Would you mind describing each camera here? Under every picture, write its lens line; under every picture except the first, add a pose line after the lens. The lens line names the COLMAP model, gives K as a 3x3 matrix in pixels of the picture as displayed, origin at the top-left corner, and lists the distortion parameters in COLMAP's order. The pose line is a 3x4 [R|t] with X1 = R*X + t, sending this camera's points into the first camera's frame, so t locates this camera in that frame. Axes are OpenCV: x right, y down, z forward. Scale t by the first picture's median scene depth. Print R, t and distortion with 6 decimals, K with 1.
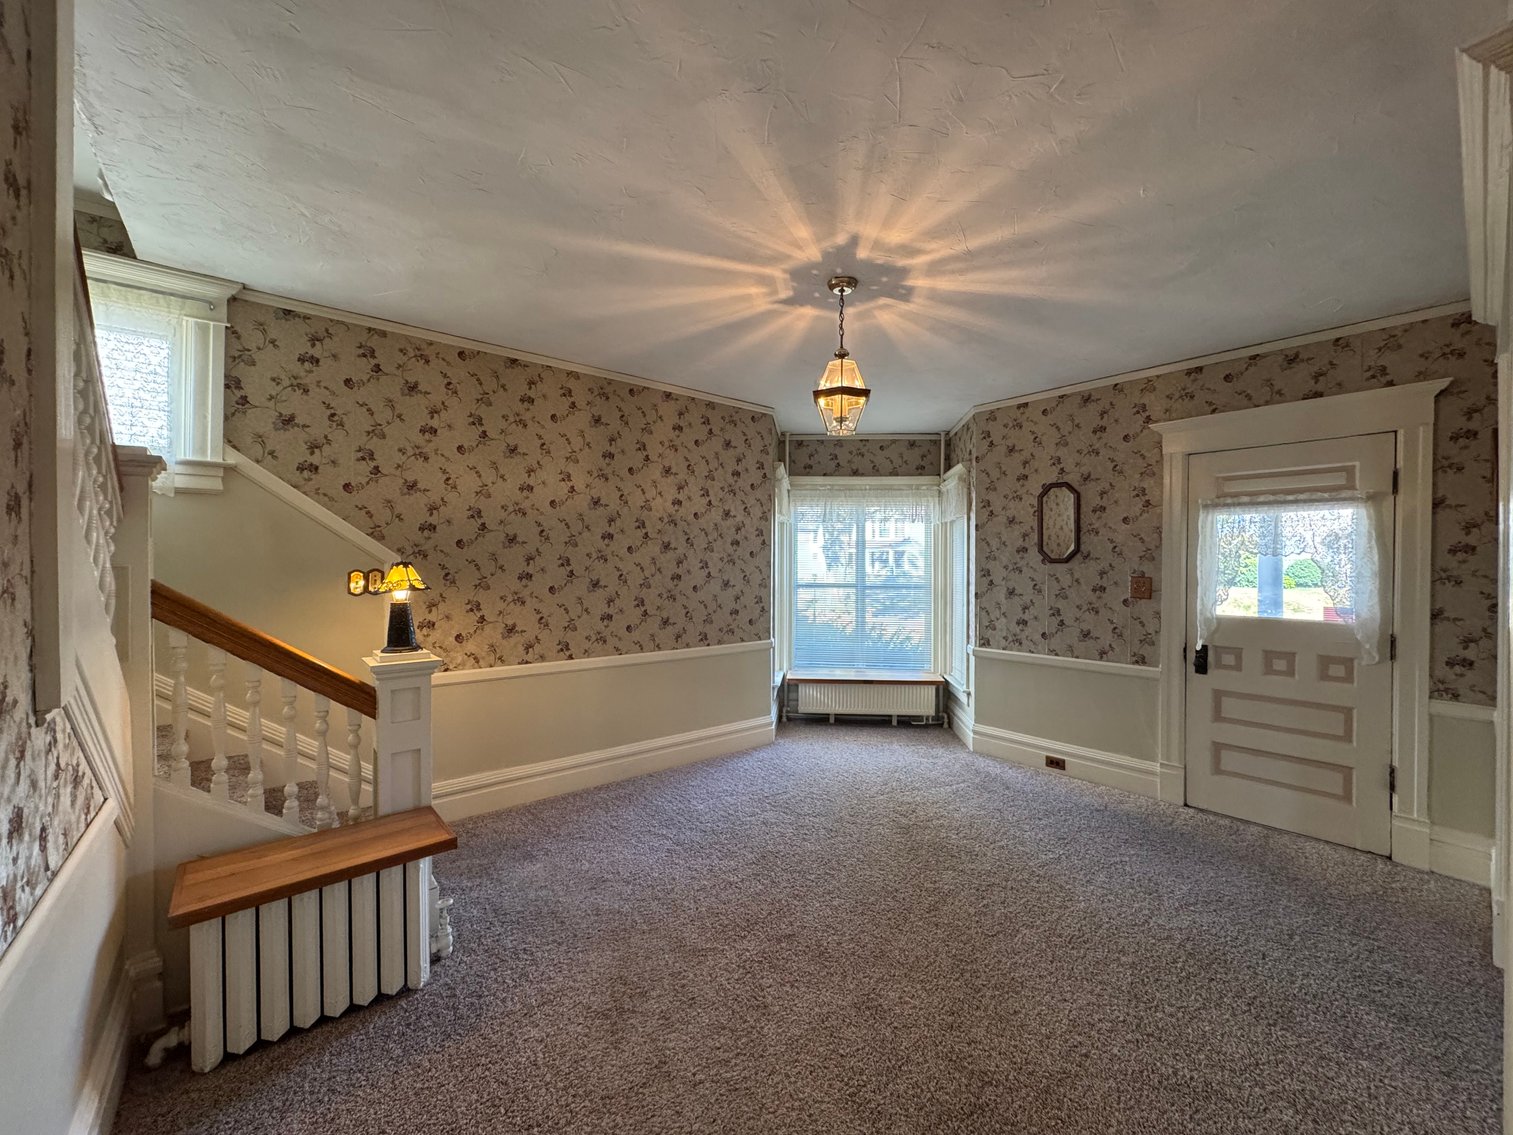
lens RADIAL K [[603.3, 0, 756.5], [0, 603.3, 567.5], [0, 0, 1]] dist [-0.001073, 0.000001]
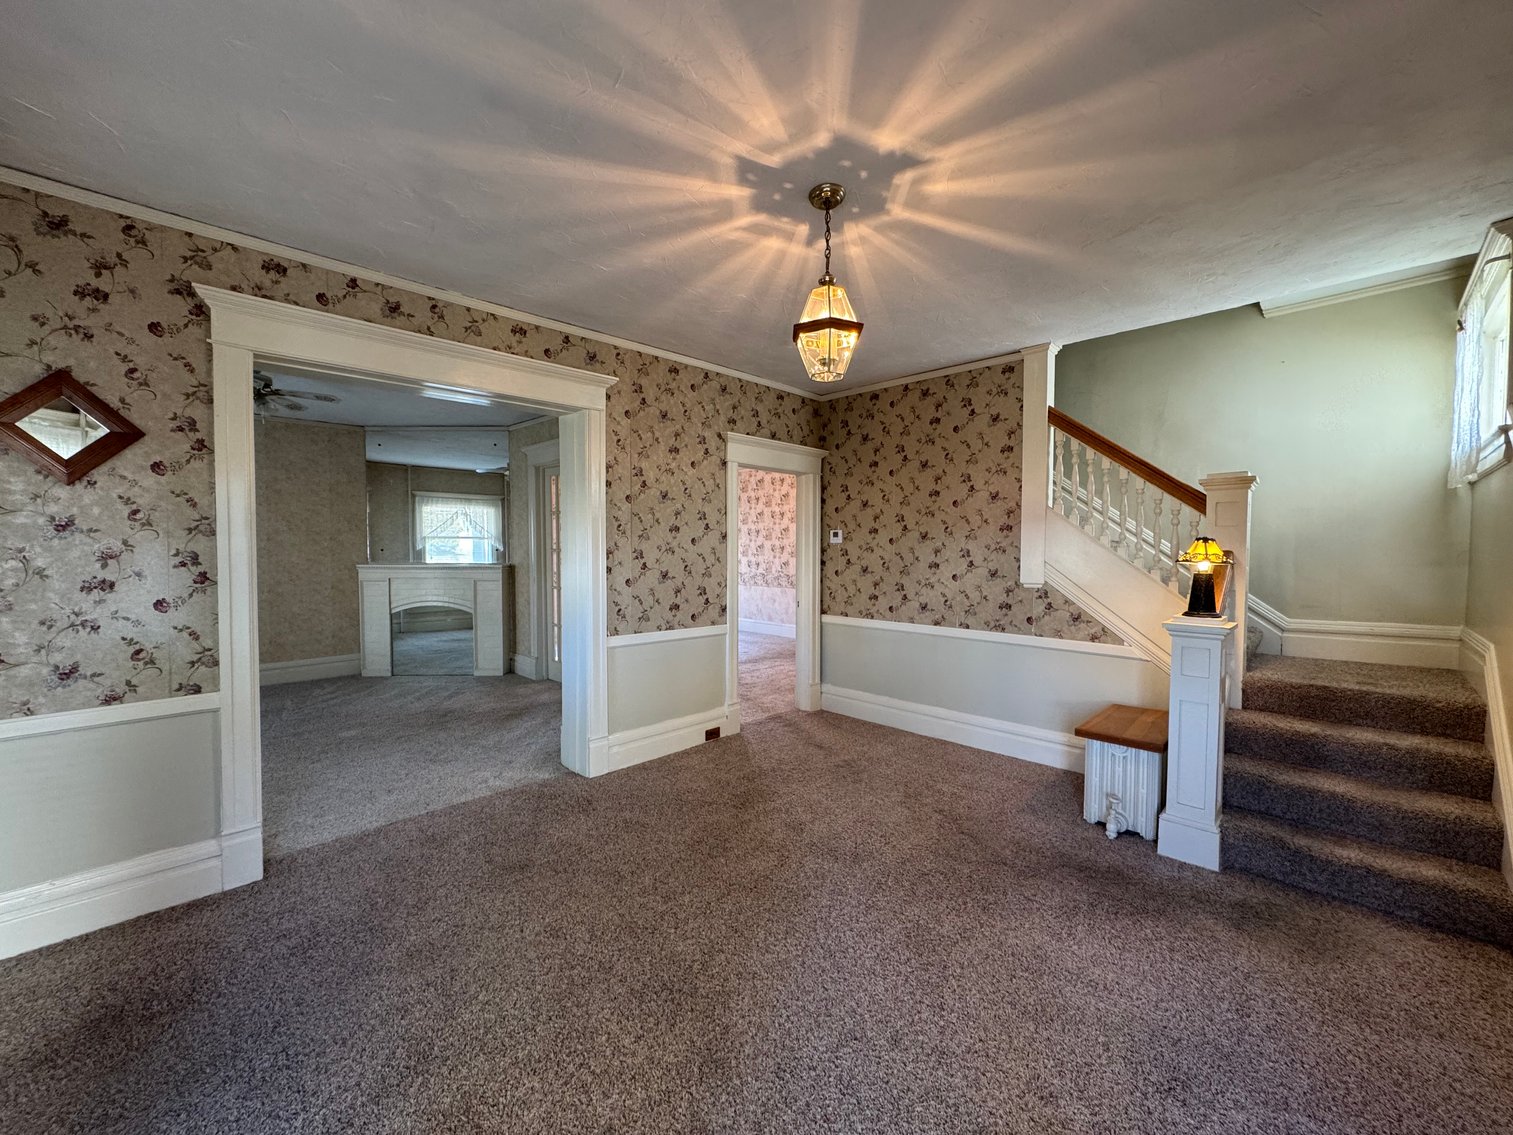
lens RADIAL K [[603.3, 0, 756.5], [0, 603.3, 567.5], [0, 0, 1]] dist [-0.001073, 0.000001]
pose [[-0.994752, 0.000408, -0.102315, 0.231530], [-0.003027, 0.999437, 0.033417, 0.007896], [0.102271, 0.033551, -0.994191, 1.308314]]
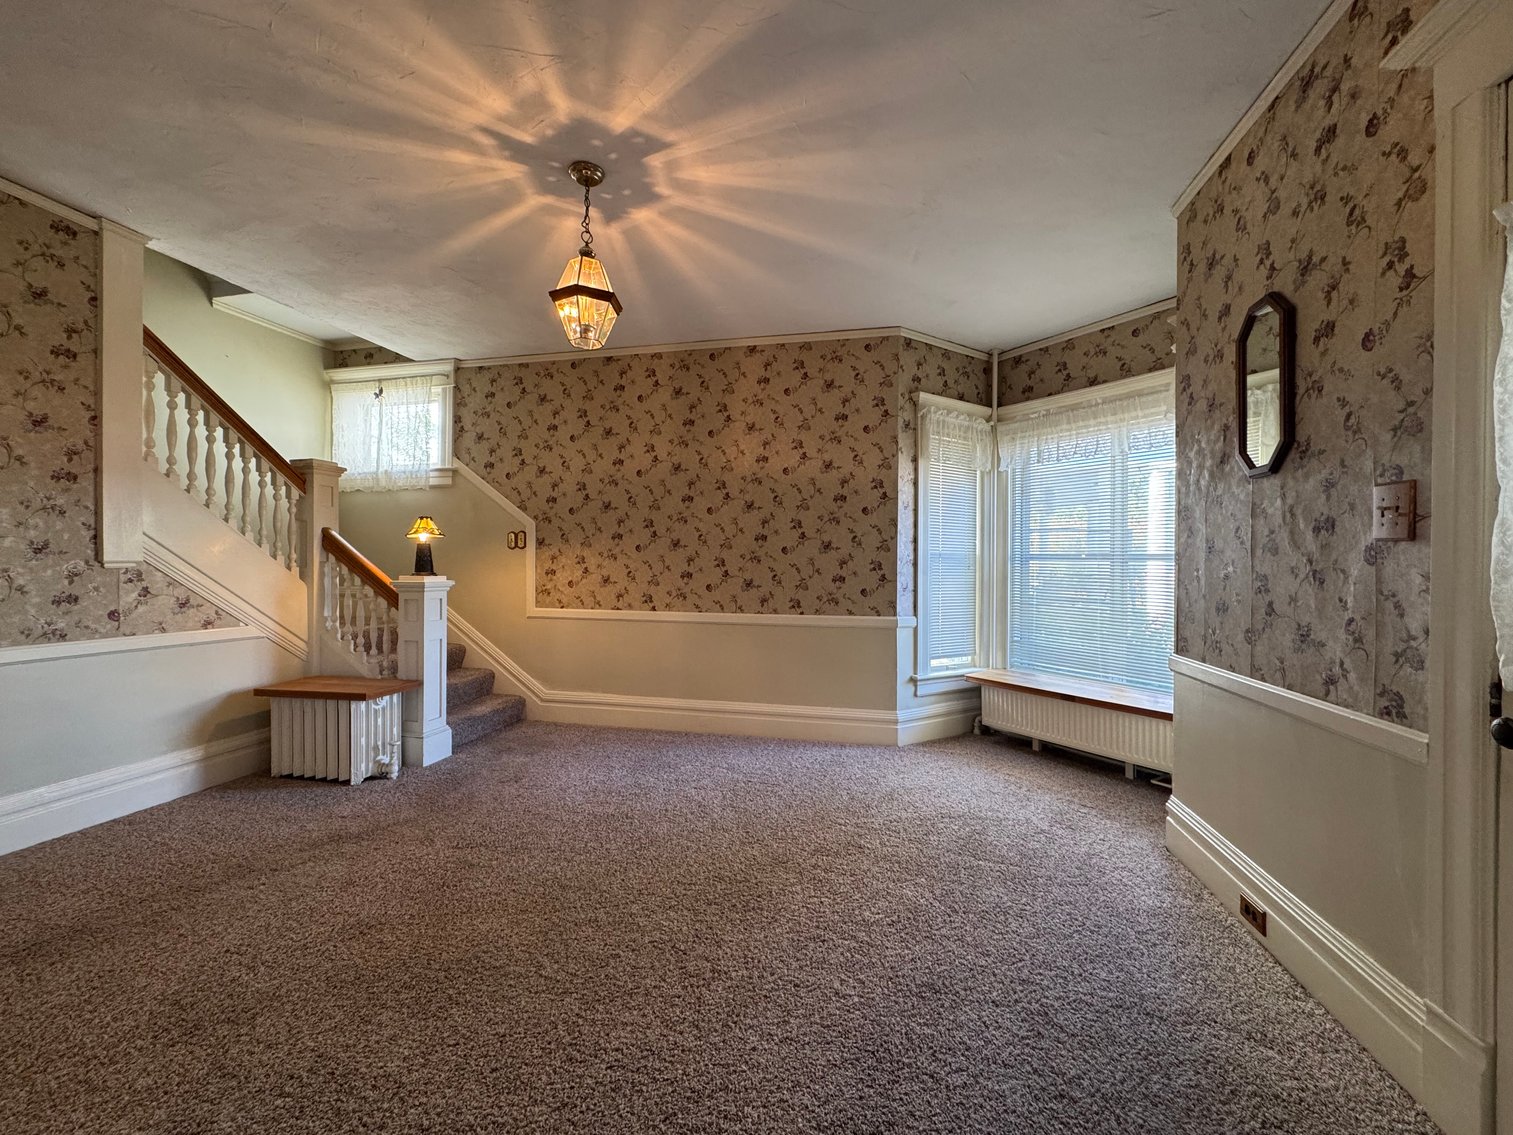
lens RADIAL K [[603.3, 0, 756.5], [0, 603.3, 567.5], [0, 0, 1]] dist [-0.001073, 0.000001]
pose [[0.610338, 0.004063, -0.792131, 0.707489], [-0.006131, 0.999981, 0.000405, 0.071671], [0.792118, 0.004609, 0.610351, 0.474816]]
